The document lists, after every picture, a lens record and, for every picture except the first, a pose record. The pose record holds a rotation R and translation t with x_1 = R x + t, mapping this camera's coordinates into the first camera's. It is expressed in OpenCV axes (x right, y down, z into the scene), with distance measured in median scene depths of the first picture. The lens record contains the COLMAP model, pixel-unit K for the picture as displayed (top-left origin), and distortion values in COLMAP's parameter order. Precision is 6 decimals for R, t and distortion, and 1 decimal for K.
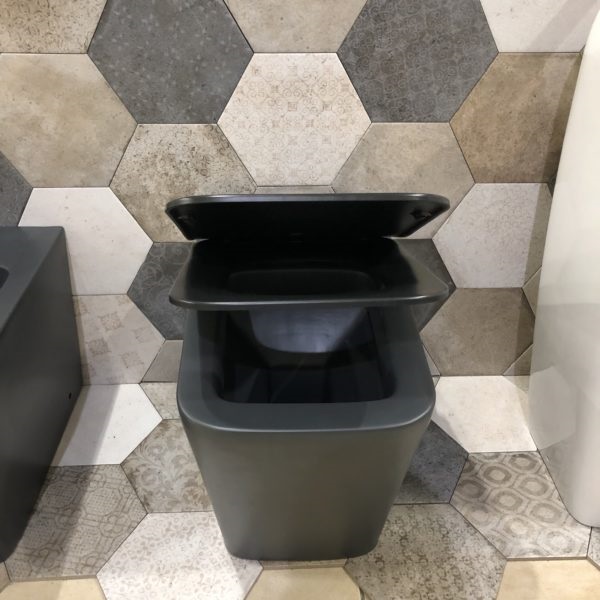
lens RADIAL K [[662.9, 0, 294.4], [0, 662.9, 298.9], [0, 0, 1]] dist [0.018311, -0.022485]
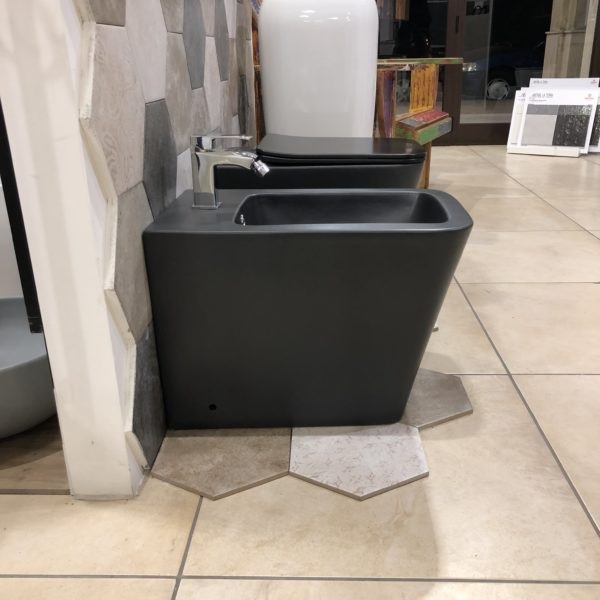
lens RADIAL K [[653.9, 0, 301.7], [0, 653.9, 298.3], [0, 0, 1]] dist [0.108810, -0.347106]
pose [[0.085632, -0.361184, 0.928554, -1.591217], [0.571375, 0.781296, 0.251212, -0.147084], [-0.816210, 0.509040, 0.273276, 0.684214]]
